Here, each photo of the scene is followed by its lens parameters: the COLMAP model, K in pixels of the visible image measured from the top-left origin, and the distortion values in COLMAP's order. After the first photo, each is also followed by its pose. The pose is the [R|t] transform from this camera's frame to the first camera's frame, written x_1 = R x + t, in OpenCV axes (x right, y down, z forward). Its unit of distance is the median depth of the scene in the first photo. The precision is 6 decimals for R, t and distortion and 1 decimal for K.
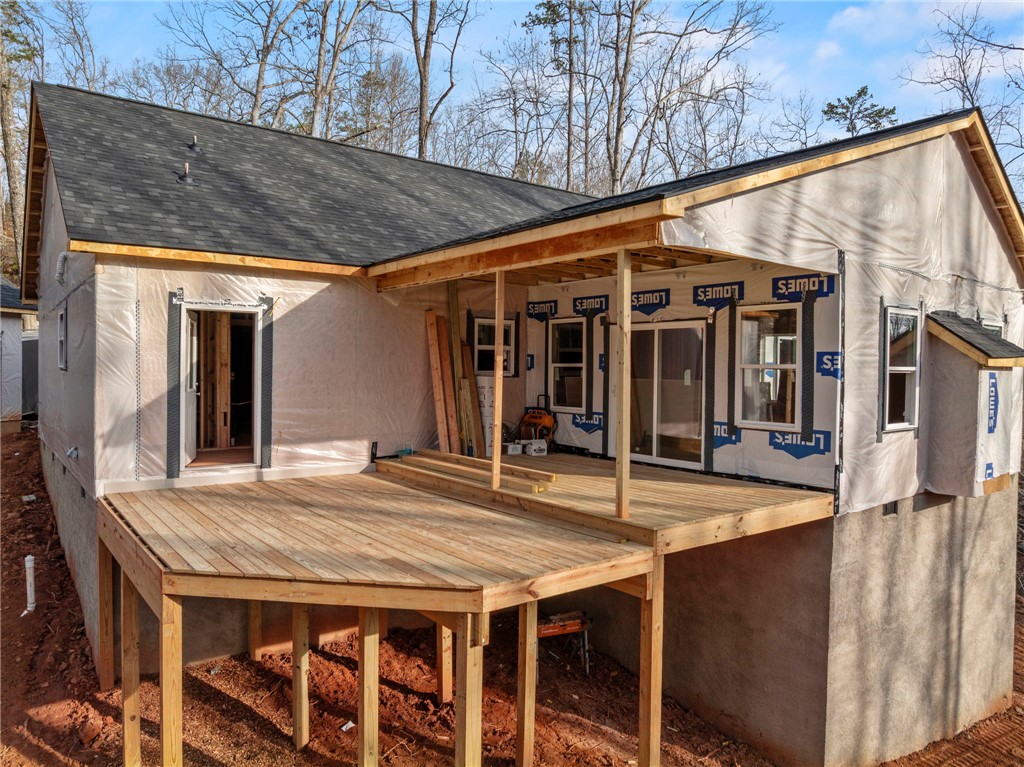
lens RADIAL K [[720.6, 0, 512.0], [0, 720.6, 383.5], [0, 0, 1]] dist [0.003760, -0.039336]
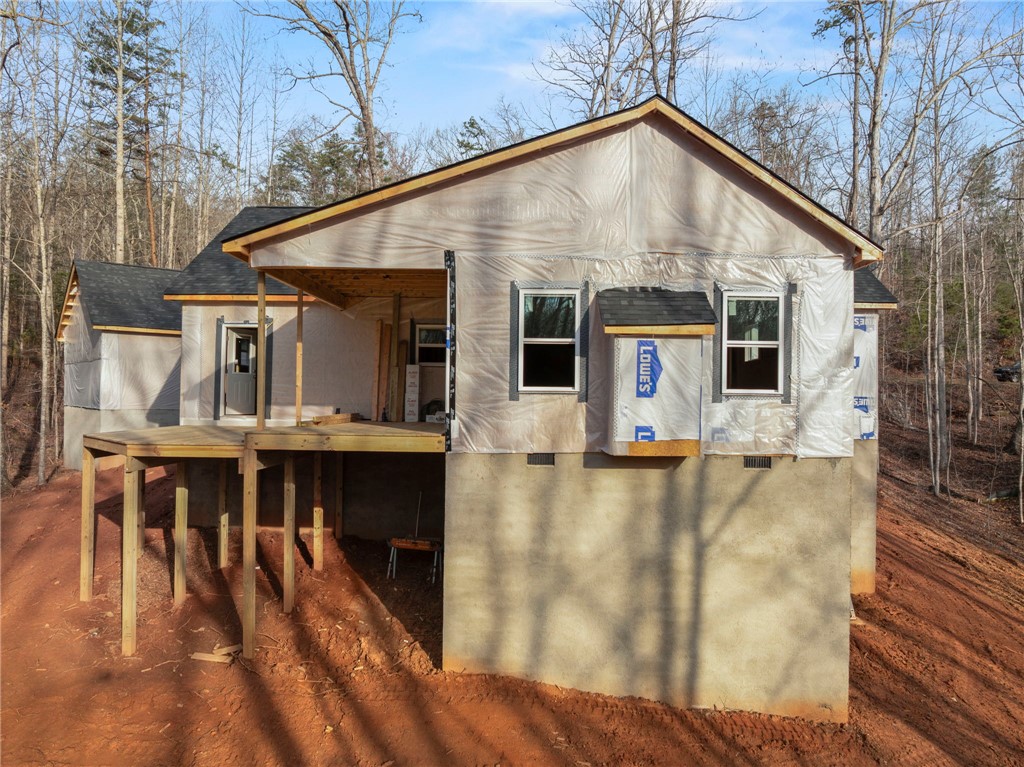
lens RADIAL K [[720.6, 0, 512.0], [0, 720.6, 383.5], [0, 0, 1]] dist [0.003760, -0.039336]
pose [[0.778918, -0.012790, -0.626996, 1.296067], [-0.019372, 0.998824, -0.044440, 0.109496], [0.626827, 0.046761, 0.777754, 0.050319]]
